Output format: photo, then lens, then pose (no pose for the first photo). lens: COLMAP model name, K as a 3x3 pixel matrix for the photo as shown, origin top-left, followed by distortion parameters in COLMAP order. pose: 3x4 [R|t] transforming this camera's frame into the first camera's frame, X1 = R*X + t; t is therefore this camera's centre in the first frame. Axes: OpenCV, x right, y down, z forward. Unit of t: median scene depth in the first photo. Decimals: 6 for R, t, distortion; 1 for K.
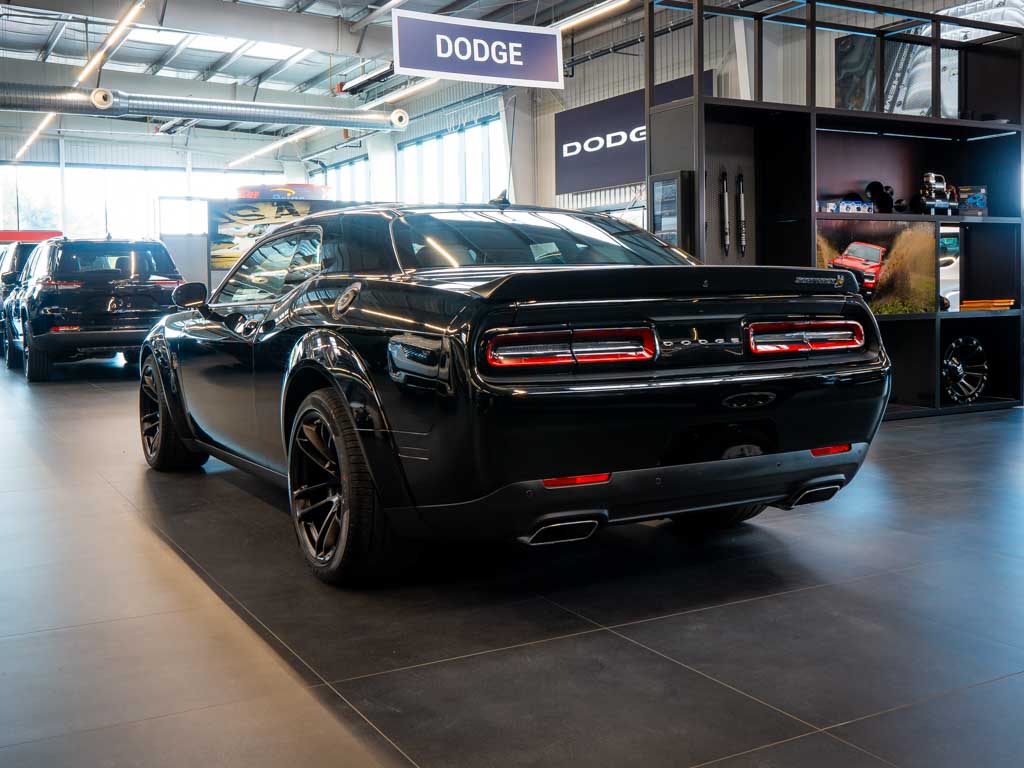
lens RADIAL K [[1095.5, 0, 541.3], [0, 1095.5, 381.7], [0, 0, 1]] dist [-0.014651, -0.010745]
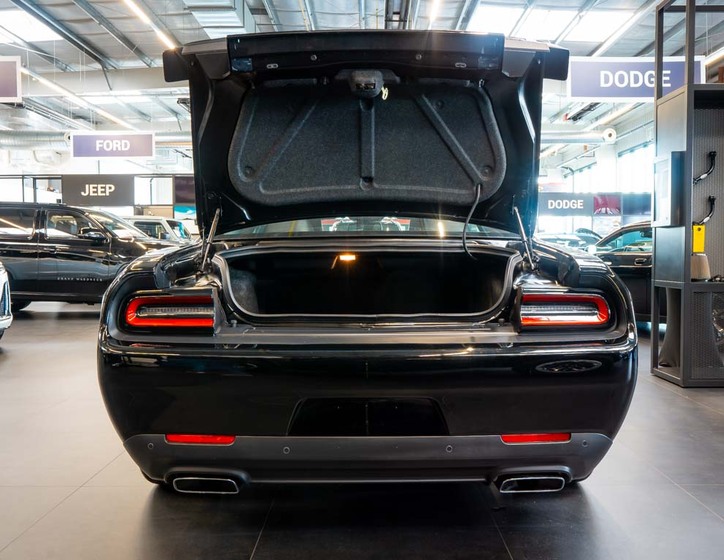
lens RADIAL K [[679.7, 0, 363.1], [0, 679.7, 300.1], [0, 0, 1]] dist [-0.001988, -0.001477]
pose [[0.862734, 0.045900, -0.503570, 0.087088], [-0.051760, 0.998657, 0.002349, -0.009268], [0.503002, 0.024038, 0.863951, 0.092725]]
